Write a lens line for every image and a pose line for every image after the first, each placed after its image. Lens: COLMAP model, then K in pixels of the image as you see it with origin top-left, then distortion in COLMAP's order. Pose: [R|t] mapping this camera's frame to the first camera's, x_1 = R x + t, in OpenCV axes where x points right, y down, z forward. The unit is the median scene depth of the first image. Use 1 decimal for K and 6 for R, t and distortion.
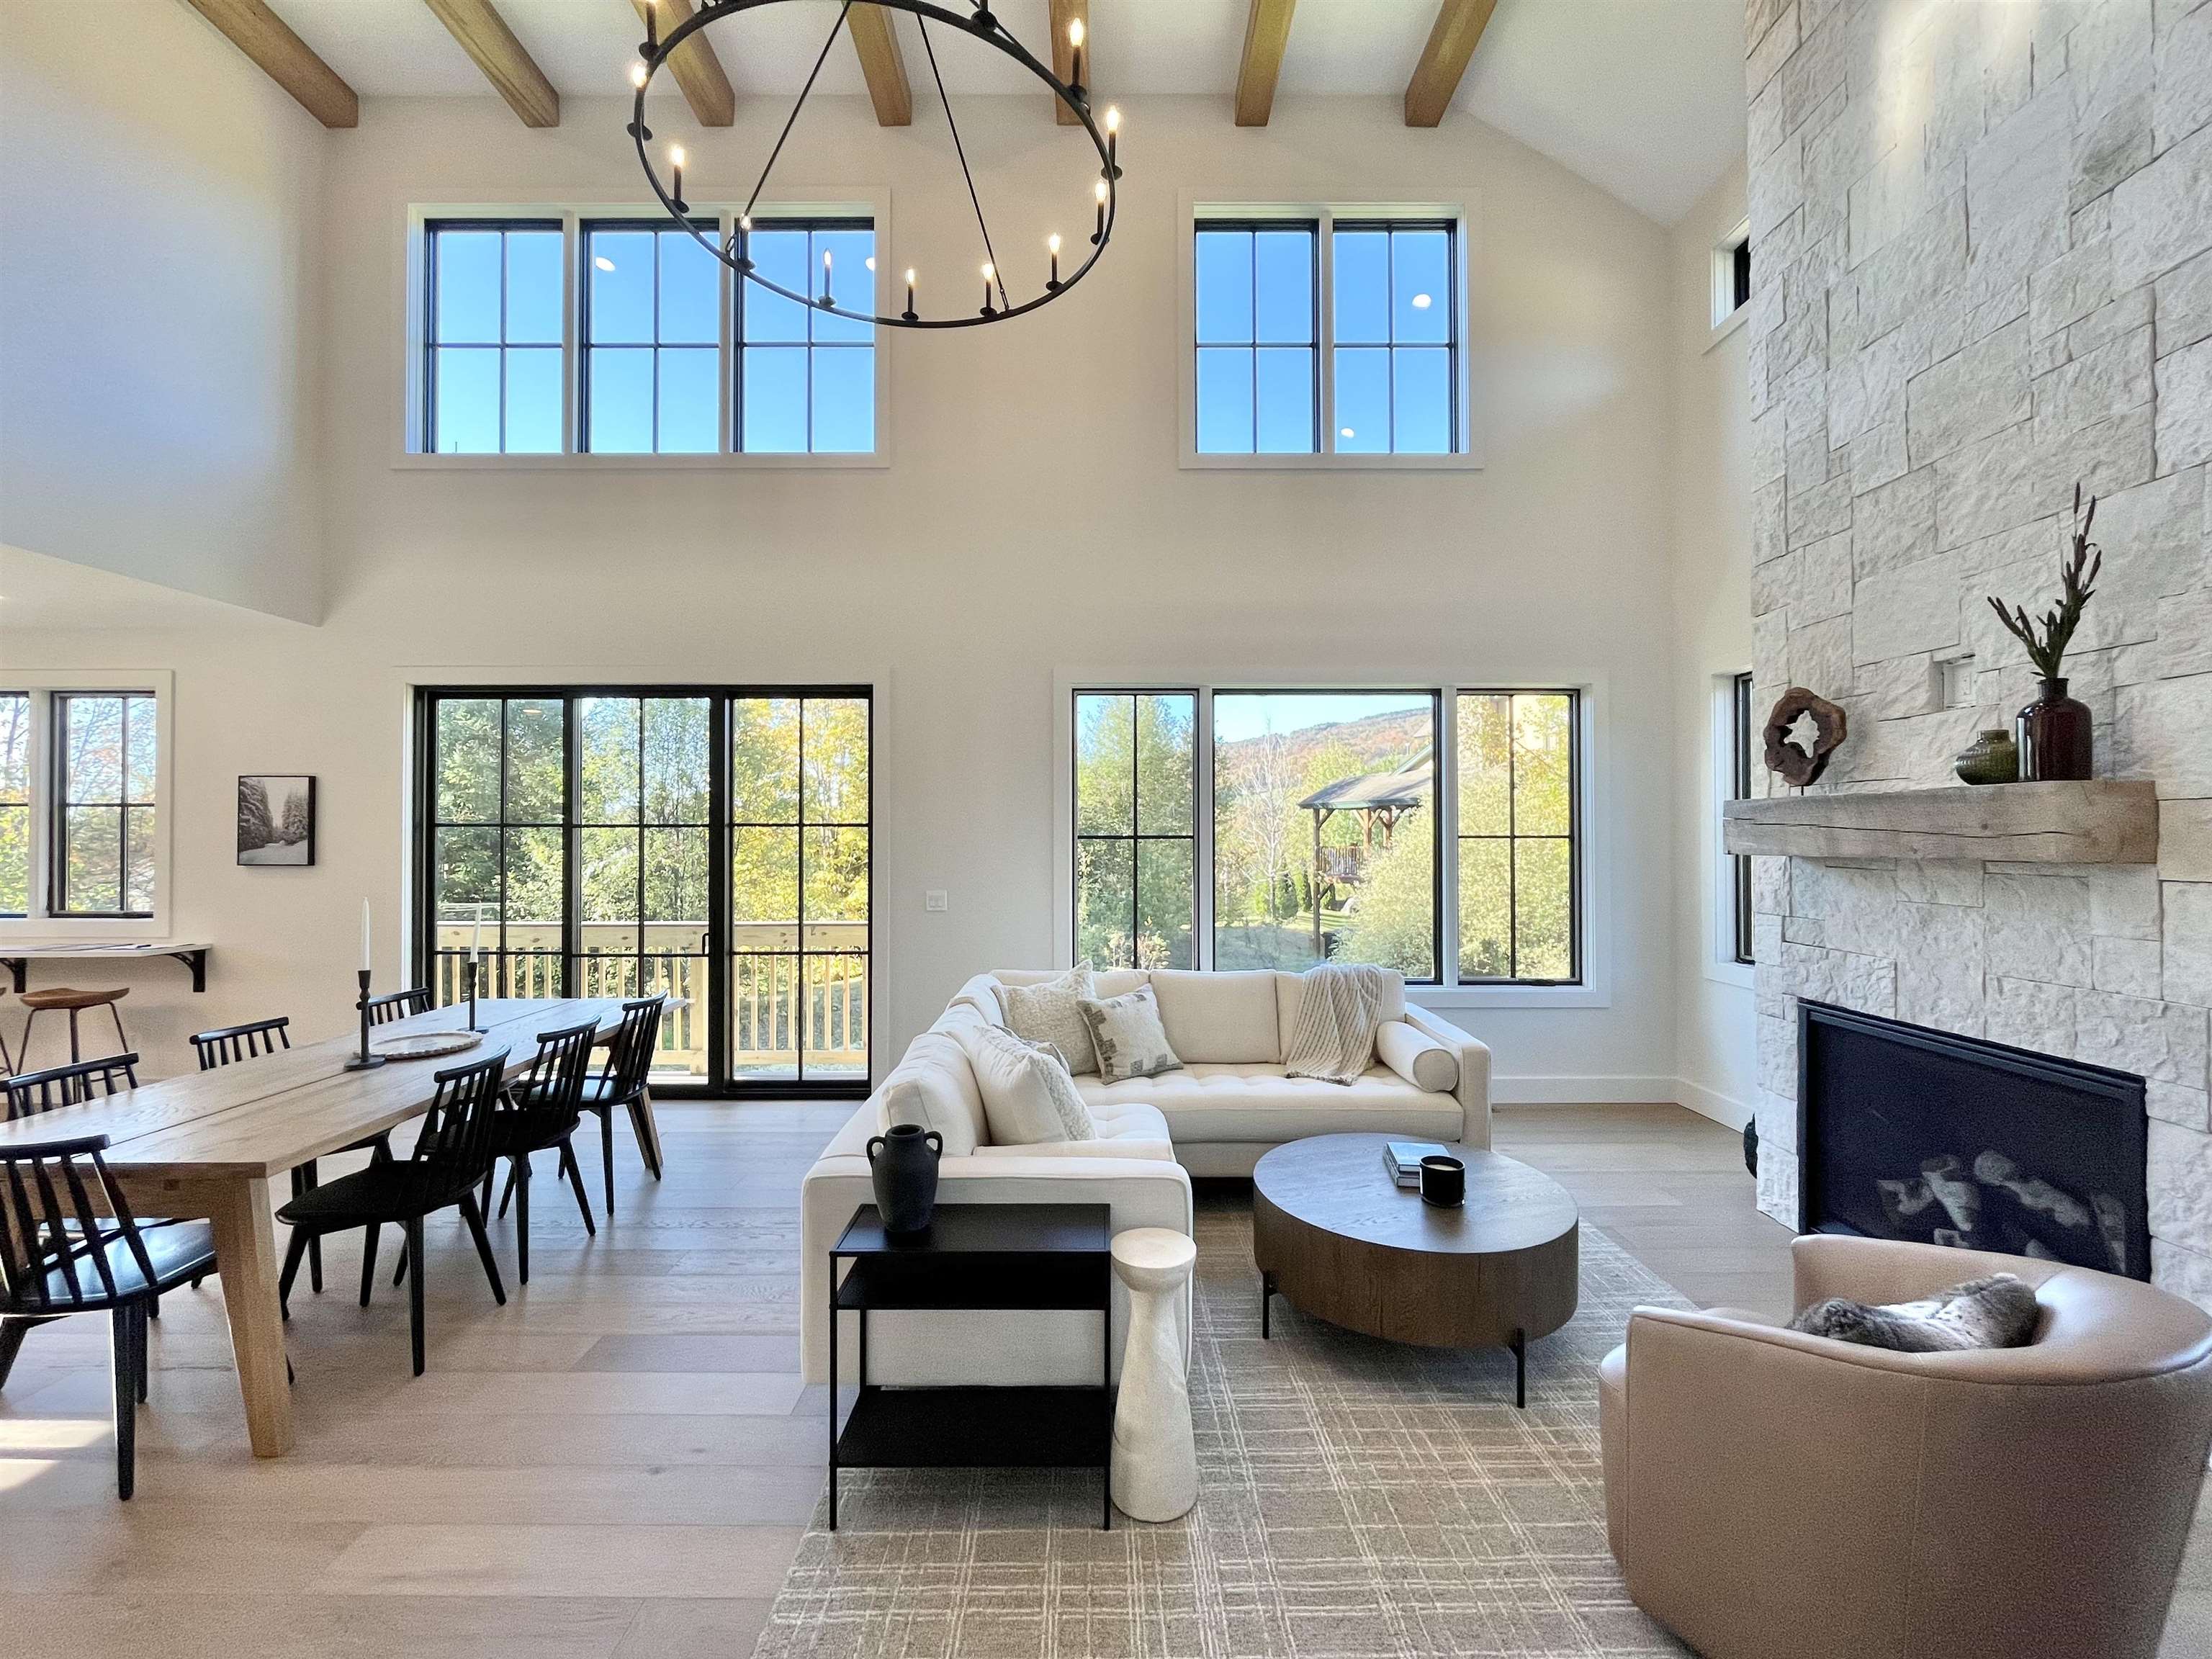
lens RADIAL K [[897.6, 0, 1094.6], [0, 897.6, 827.1], [0, 0, 1]] dist [-0.001539, -0.000643]
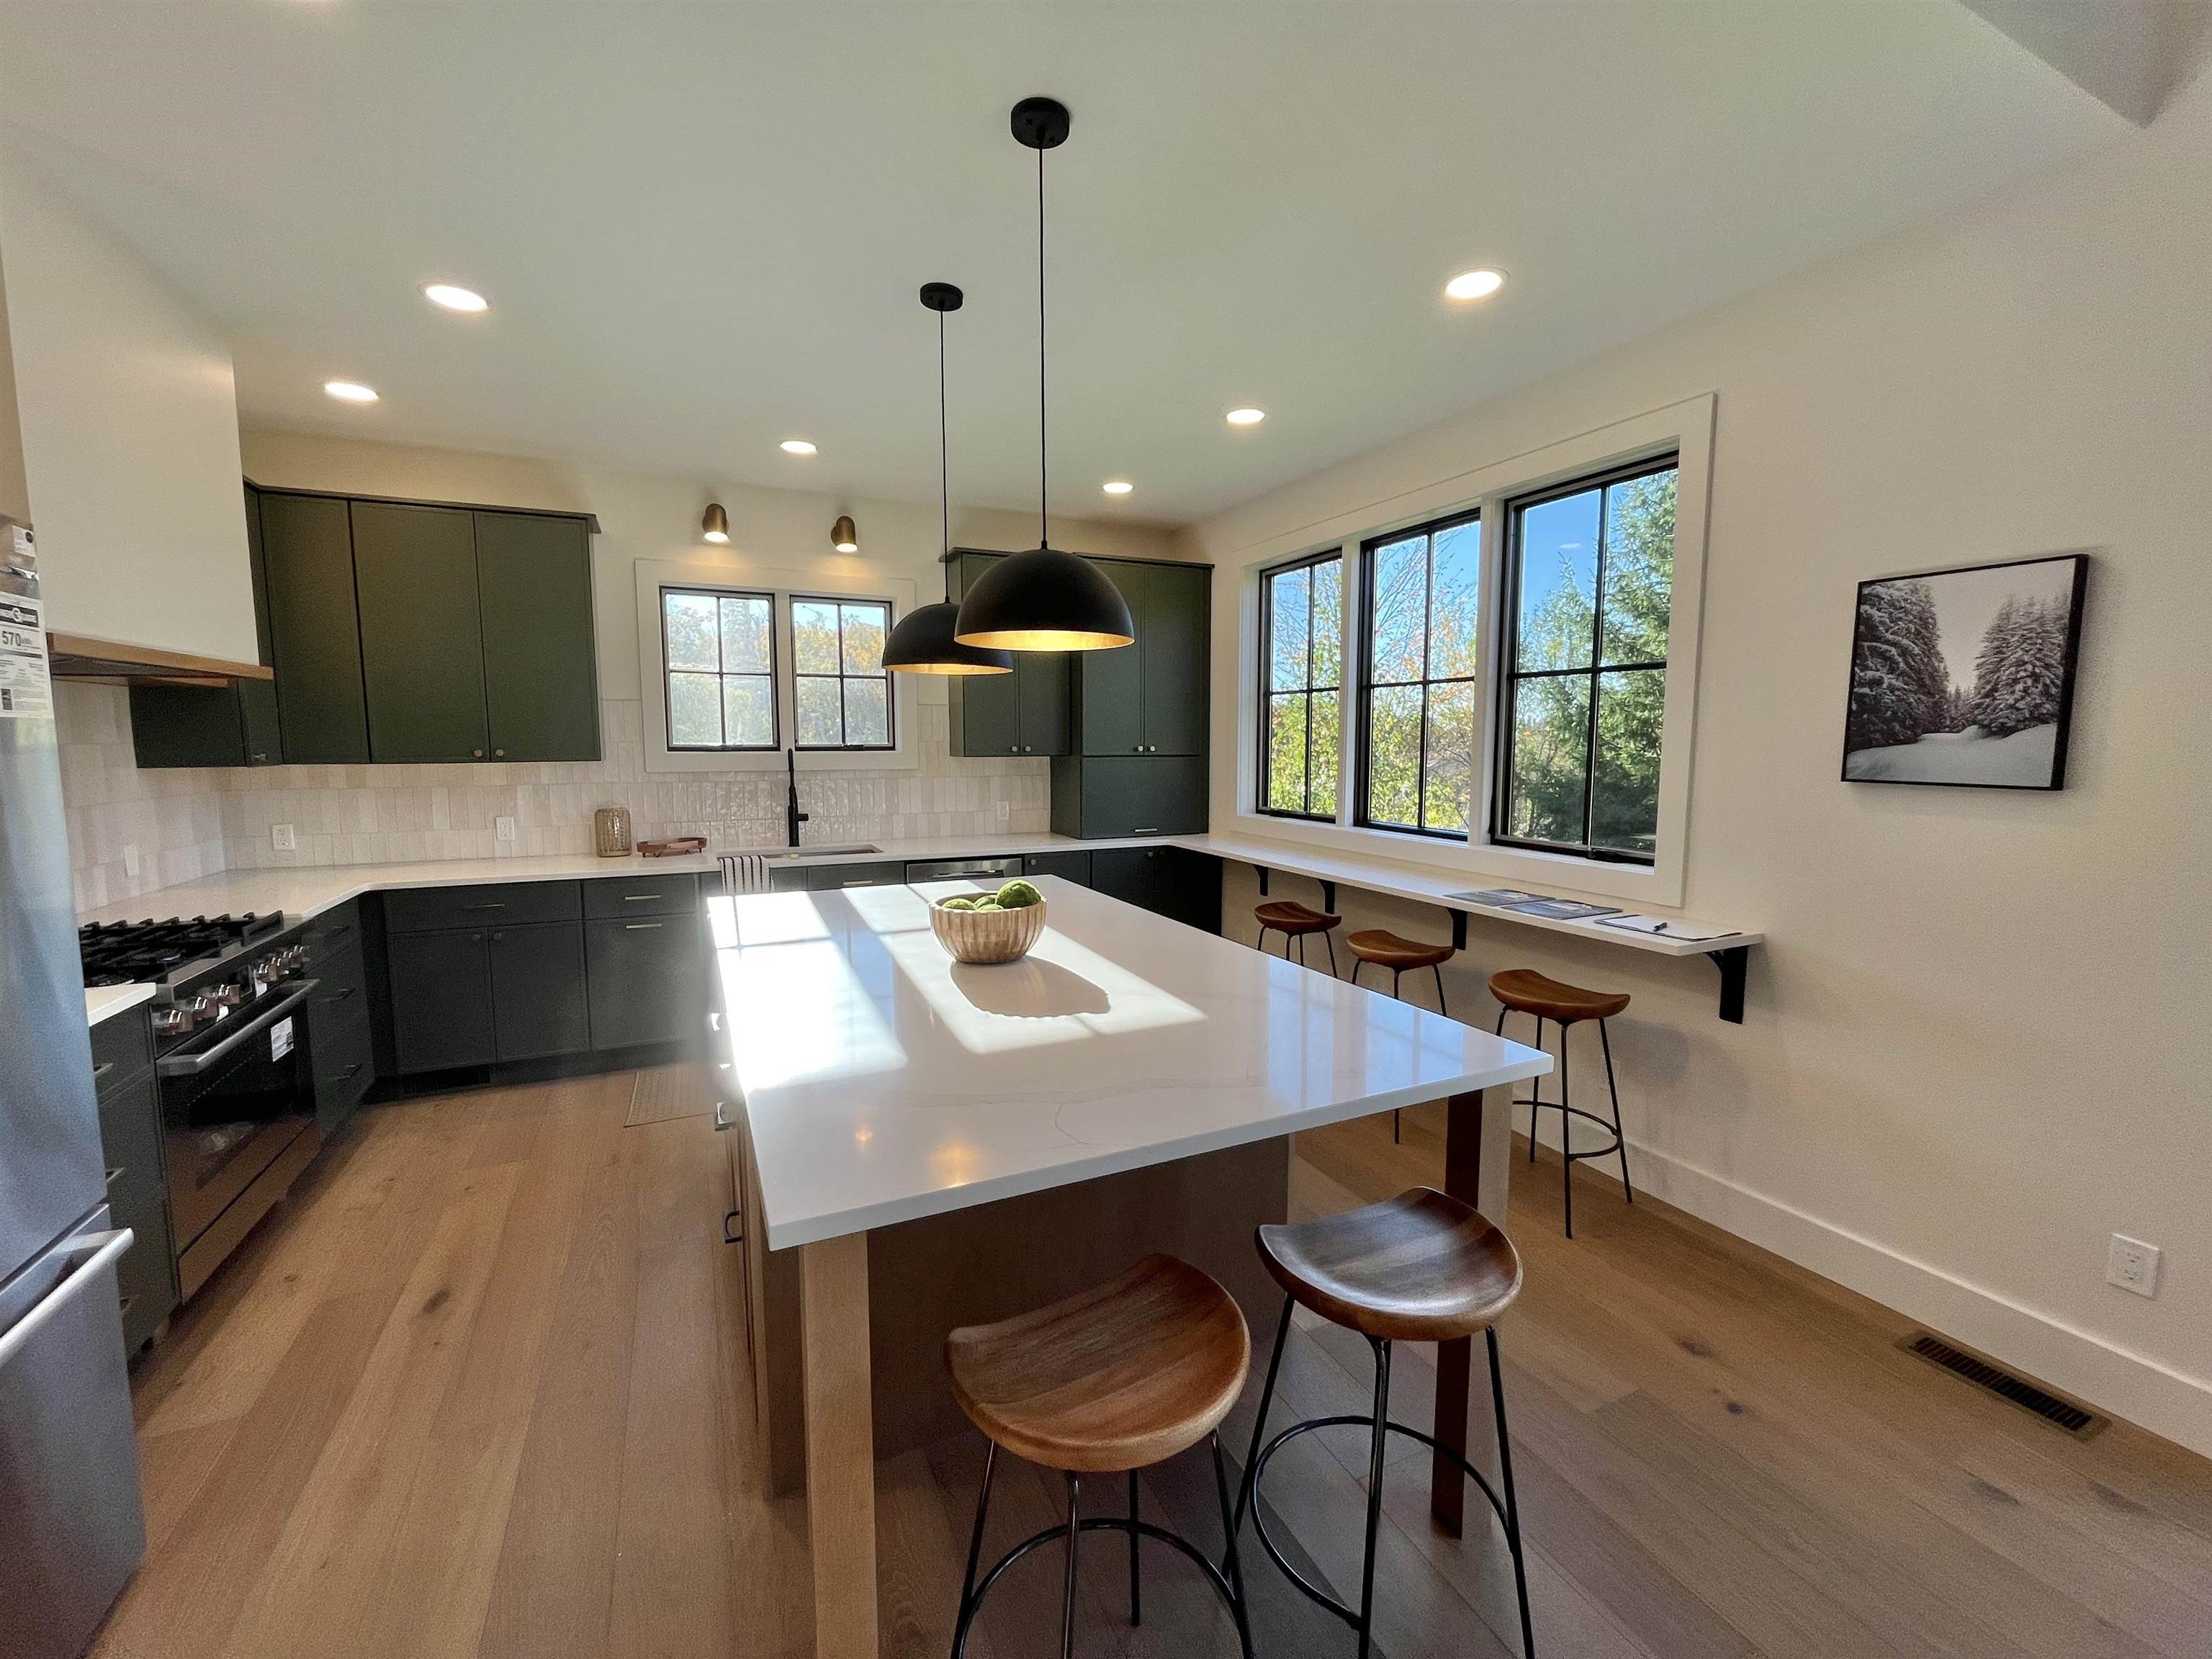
lens RADIAL K [[897.6, 0, 1096.0], [0, 897.6, 833.2], [0, 0, 1]] dist [-0.001539, -0.000643]
pose [[0.418249, 0.095935, -0.903252, -0.691456], [0.012410, 0.993711, 0.111289, 0.013055], [0.908247, -0.057756, 0.414428, 0.453744]]
